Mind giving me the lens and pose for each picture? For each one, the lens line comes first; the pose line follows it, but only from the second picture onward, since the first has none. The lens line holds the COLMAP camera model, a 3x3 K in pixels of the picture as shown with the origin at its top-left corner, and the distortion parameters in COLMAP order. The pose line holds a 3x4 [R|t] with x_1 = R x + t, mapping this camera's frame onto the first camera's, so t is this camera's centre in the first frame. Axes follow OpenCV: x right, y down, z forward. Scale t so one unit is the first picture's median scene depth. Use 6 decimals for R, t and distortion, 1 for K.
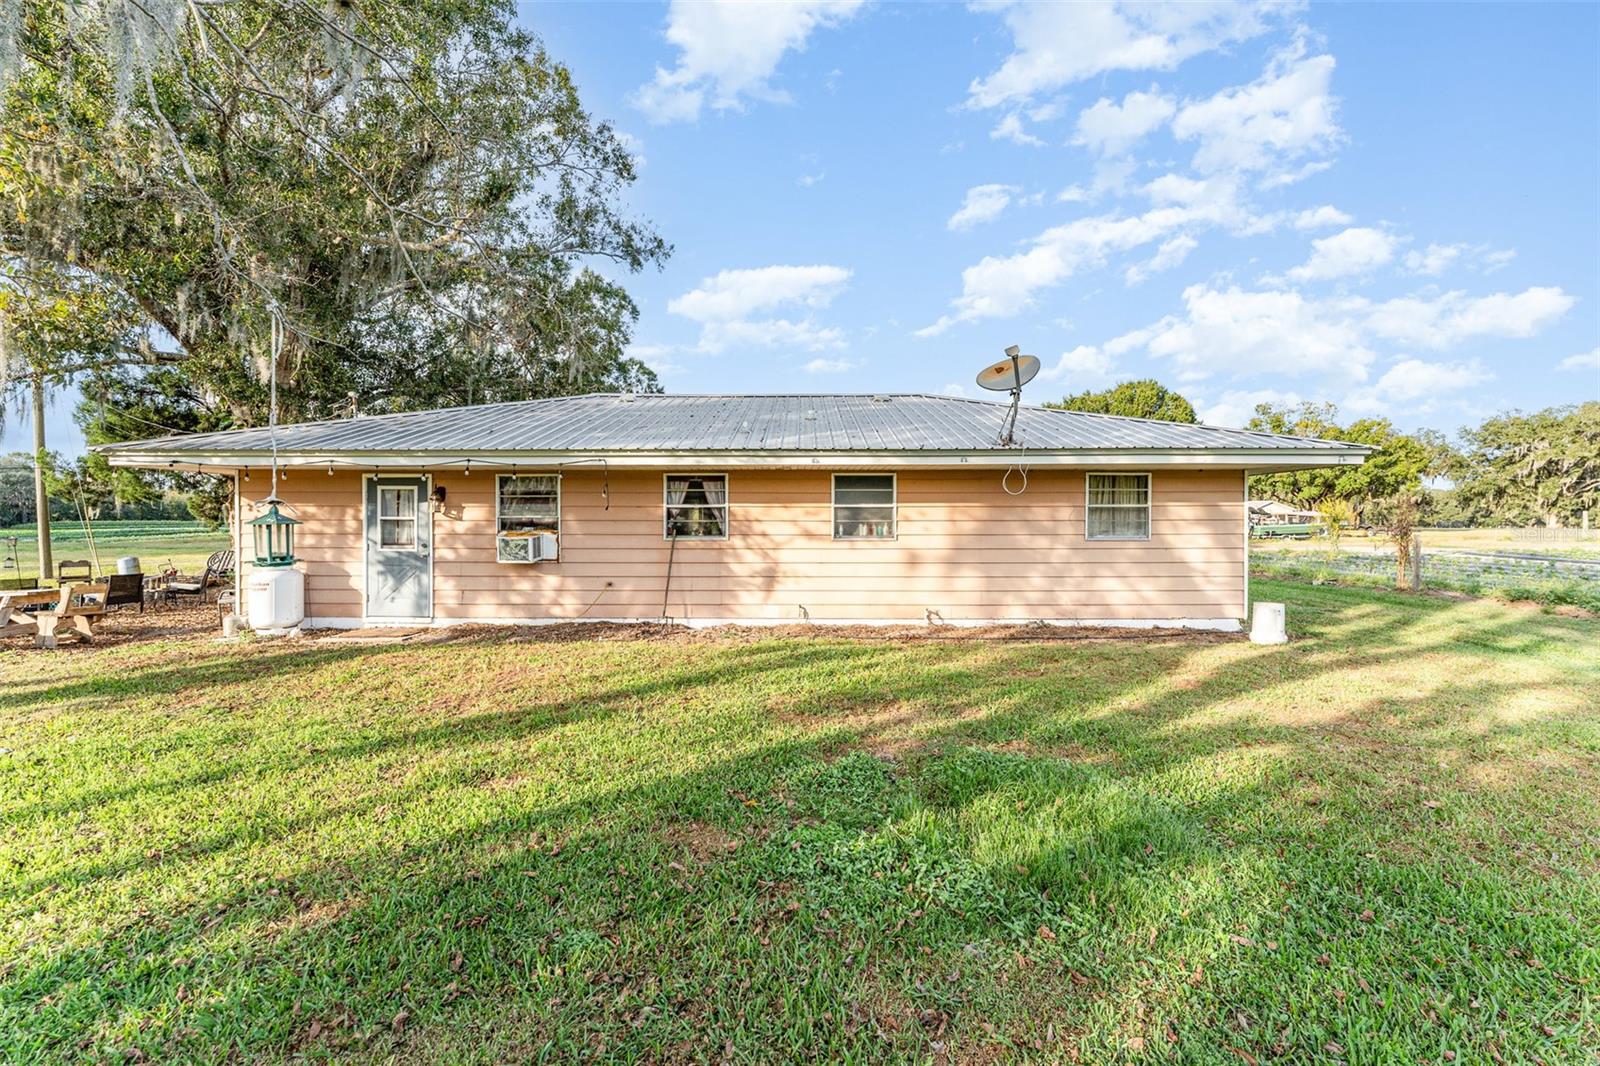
lens RADIAL K [[637.8, 0, 791.2], [0, 637.8, 531.4], [0, 0, 1]] dist [-0.000011, -0.000009]
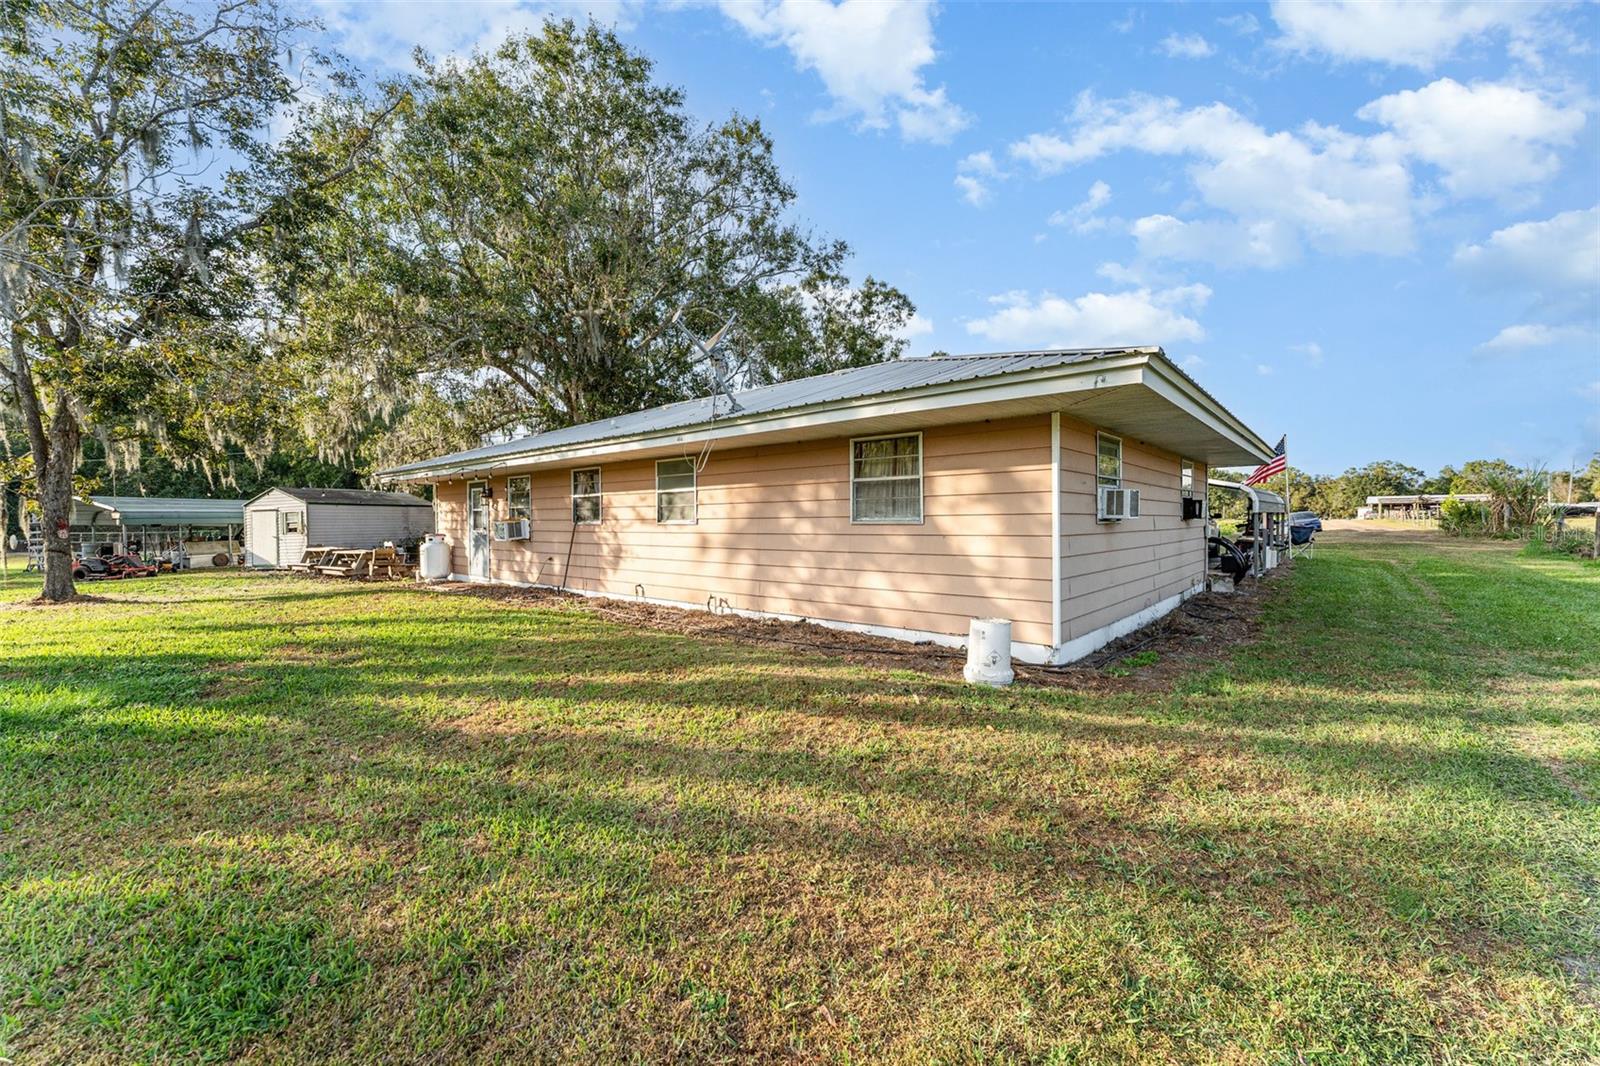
lens RADIAL K [[637.8, 0, 799.9], [0, 637.8, 530.4], [0, 0, 1]] dist [-0.000011, -0.000009]
pose [[0.769764, 0.006861, -0.638292, 0.924748], [-0.007605, 0.999970, 0.001577, 0.021349], [0.638284, 0.003640, 0.769793, 0.344526]]
